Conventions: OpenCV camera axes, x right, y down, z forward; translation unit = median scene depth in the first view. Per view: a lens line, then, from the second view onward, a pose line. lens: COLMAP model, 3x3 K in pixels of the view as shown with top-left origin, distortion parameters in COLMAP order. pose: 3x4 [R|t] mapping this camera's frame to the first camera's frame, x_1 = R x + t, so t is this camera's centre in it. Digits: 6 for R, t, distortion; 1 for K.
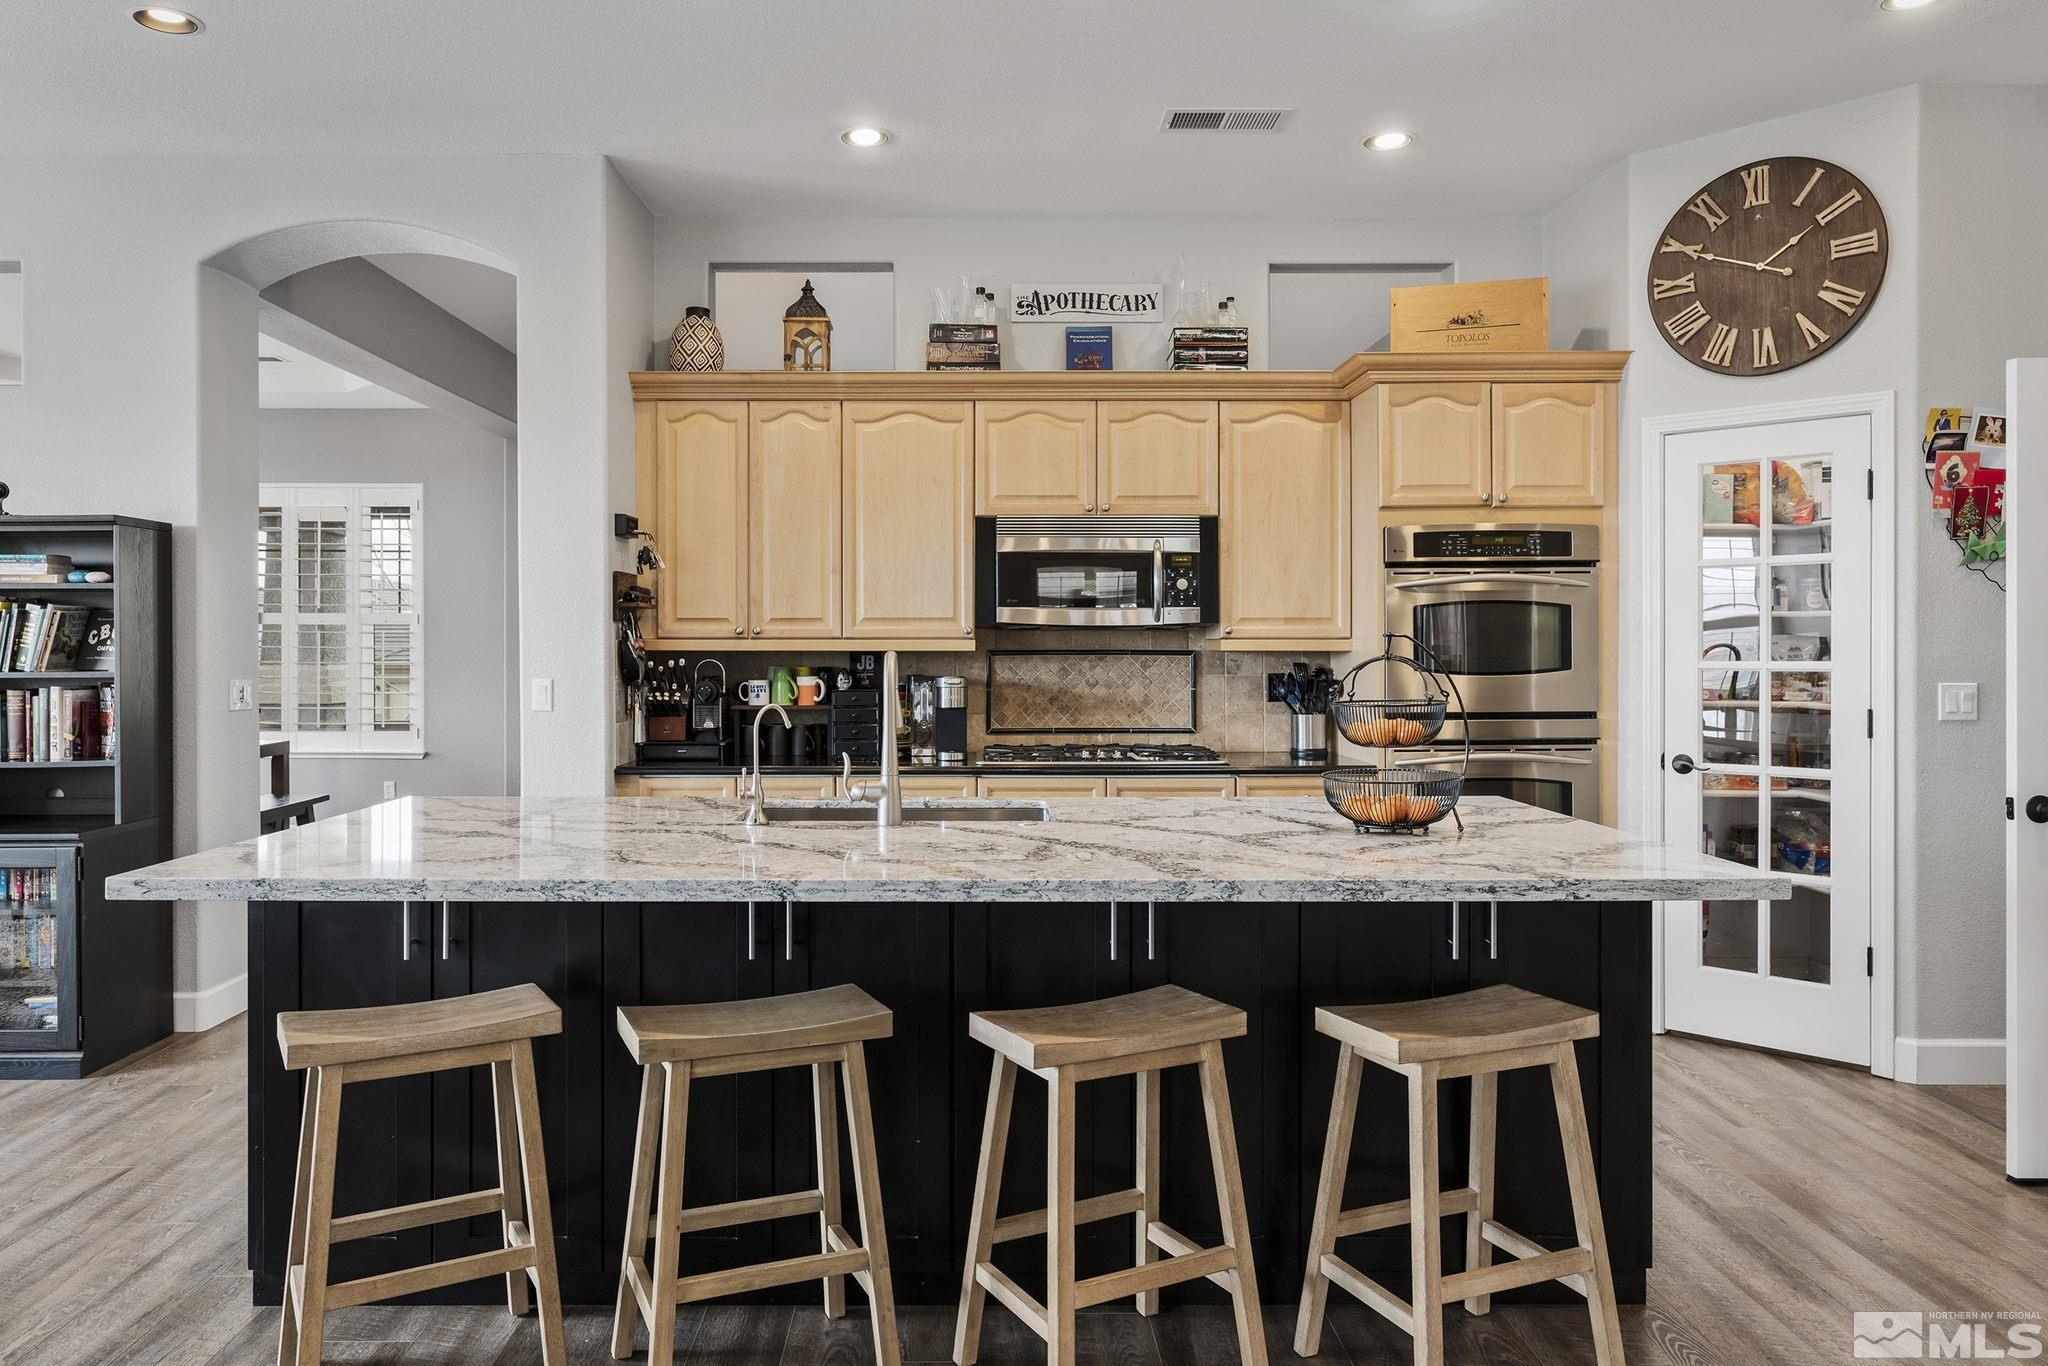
lens RADIAL K [[1380.9, 0, 1024.0], [0, 1380.9, 683.0], [0, 0, 1]] dist [-0.003642, 0.004621]
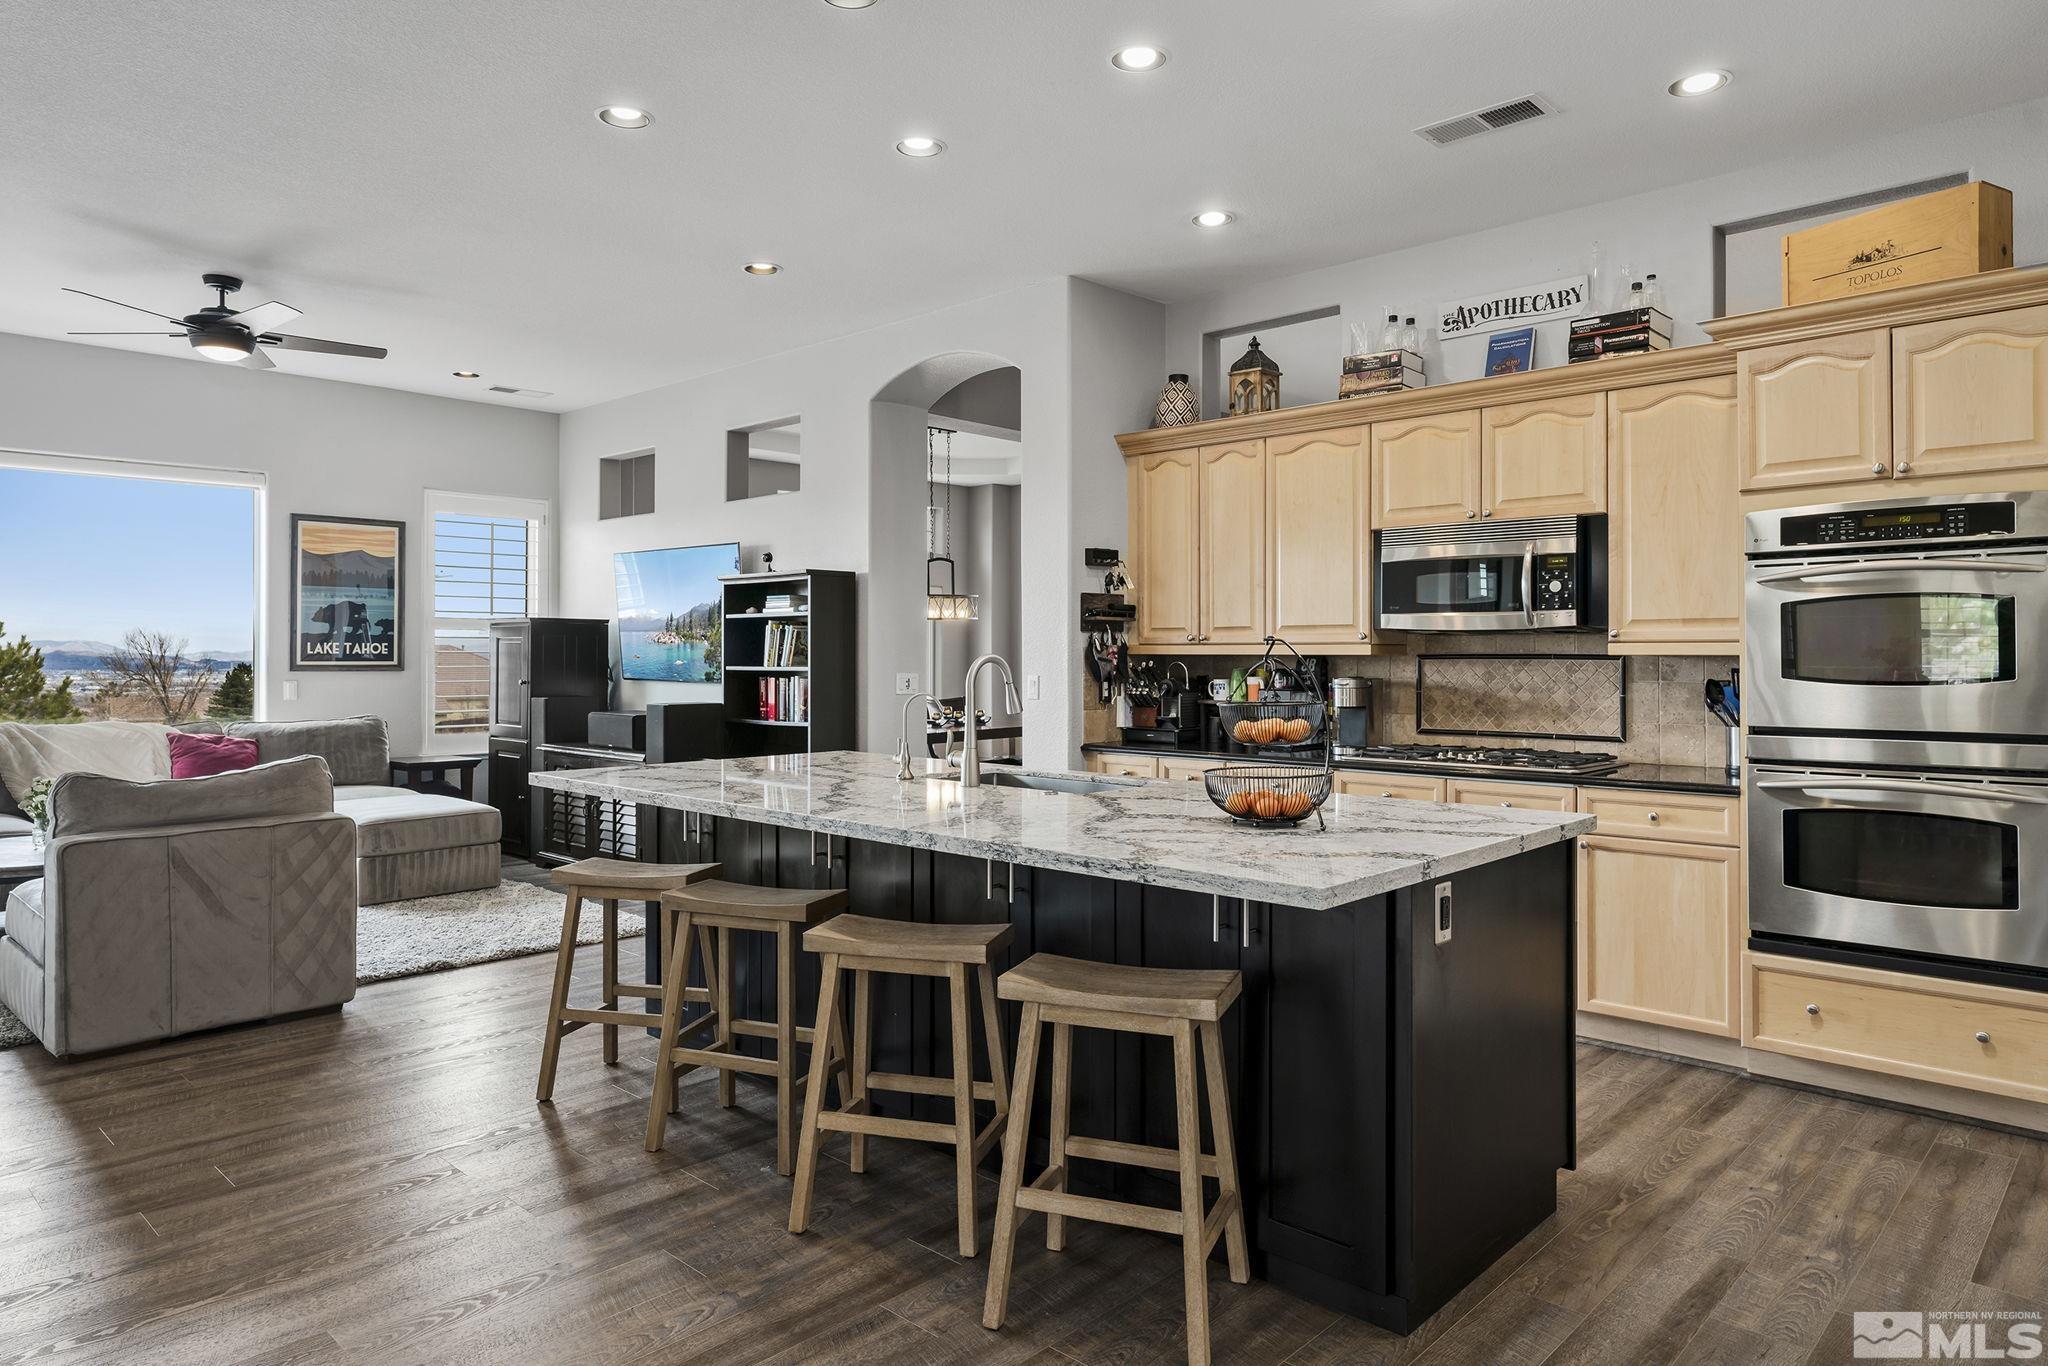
lens RADIAL K [[1279.6, 0, 1026.0], [0, 1279.6, 678.6], [0, 0, 1]] dist [-0.000867, 0.001363]
pose [[0.718663, 0.014044, -0.695217, 0.466960], [-0.017583, 0.999843, 0.002021, -0.001935], [0.695137, 0.010771, 0.718797, 0.093825]]
